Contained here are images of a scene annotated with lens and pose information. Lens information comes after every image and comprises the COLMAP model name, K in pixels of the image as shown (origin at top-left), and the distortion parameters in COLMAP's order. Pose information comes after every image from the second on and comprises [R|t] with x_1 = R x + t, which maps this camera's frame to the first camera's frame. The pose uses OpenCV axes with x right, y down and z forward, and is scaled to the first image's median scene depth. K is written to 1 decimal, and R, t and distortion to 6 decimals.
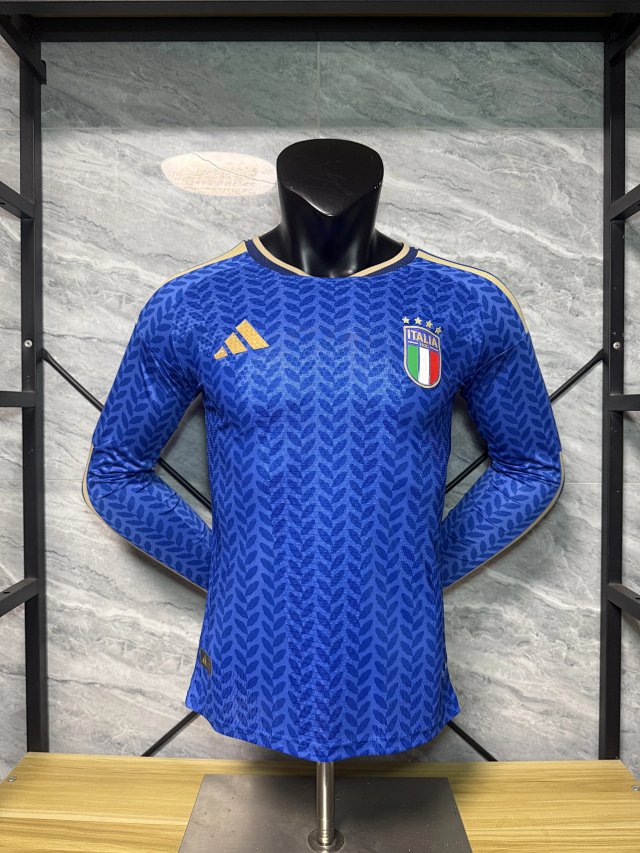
lens RADIAL K [[656.7, 0, 320.6], [0, 656.7, 424.3], [0, 0, 1]] dist [0.000802, -0.005155]
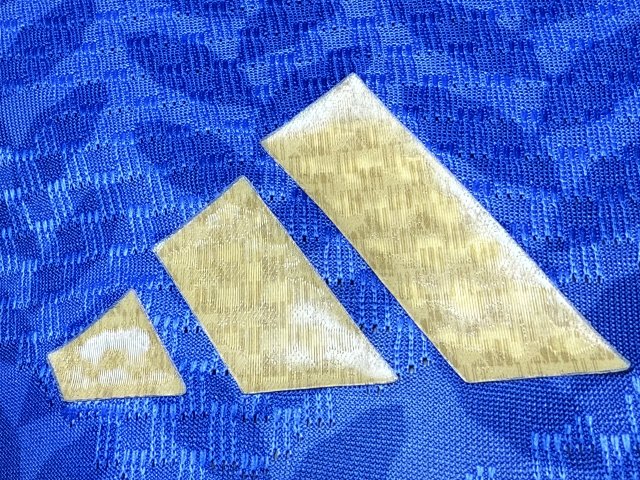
lens RADIAL K [[926.3, 0, 318.6], [0, 926.3, 241.5], [0, 0, 1]] dist [-0.038797, 0.000000]
pose [[0.984213, 0.079709, 0.158024, -0.142624], [-0.077523, 0.996791, -0.019959, -0.125349], [-0.159108, 0.007393, 0.987234, 0.828657]]
